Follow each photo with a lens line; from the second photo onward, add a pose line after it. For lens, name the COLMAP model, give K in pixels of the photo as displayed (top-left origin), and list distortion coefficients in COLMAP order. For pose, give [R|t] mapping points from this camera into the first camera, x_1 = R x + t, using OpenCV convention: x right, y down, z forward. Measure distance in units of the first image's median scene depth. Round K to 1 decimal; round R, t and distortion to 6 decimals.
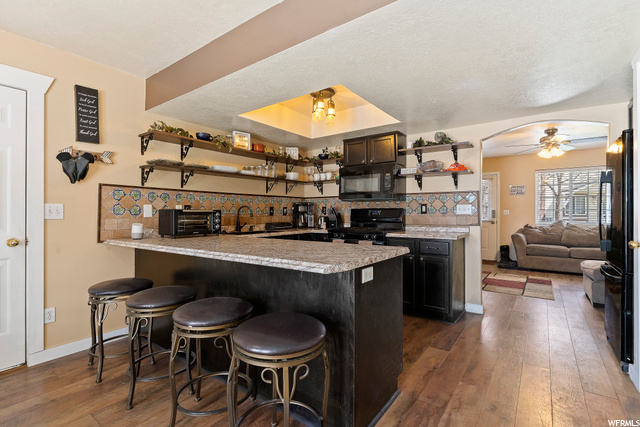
lens RADIAL K [[308.5, 0, 319.5], [0, 308.5, 213.1], [0, 0, 1]] dist [-0.000109, -0.000021]
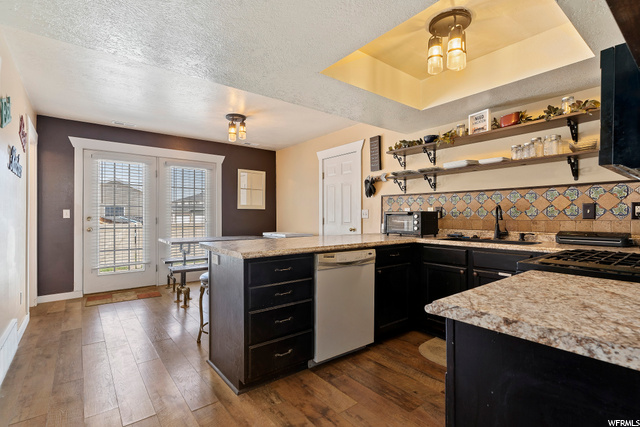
lens RADIAL K [[308.5, 0, 322.8], [0, 308.5, 214.3], [0, 0, 1]] dist [-0.000109, -0.000021]
pose [[-0.271249, -0.001198, -0.962508, 0.919810], [0.001095, 0.999998, -0.001553, -0.001053], [0.962508, -0.001475, -0.271248, 1.249251]]
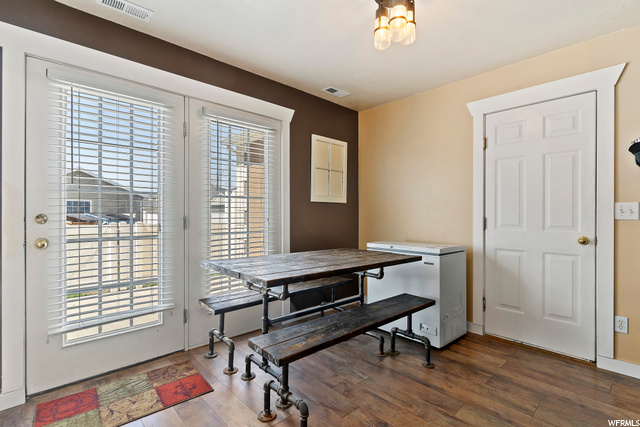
lens RADIAL K [[308.5, 0, 319.1], [0, 308.5, 213.7], [0, 0, 1]] dist [-0.000109, -0.000021]
pose [[-0.190346, 0.002553, -0.981714, 0.192381], [-0.003467, 0.999989, 0.003272, 0.002875], [0.981711, 0.004026, -0.190335, 0.291075]]
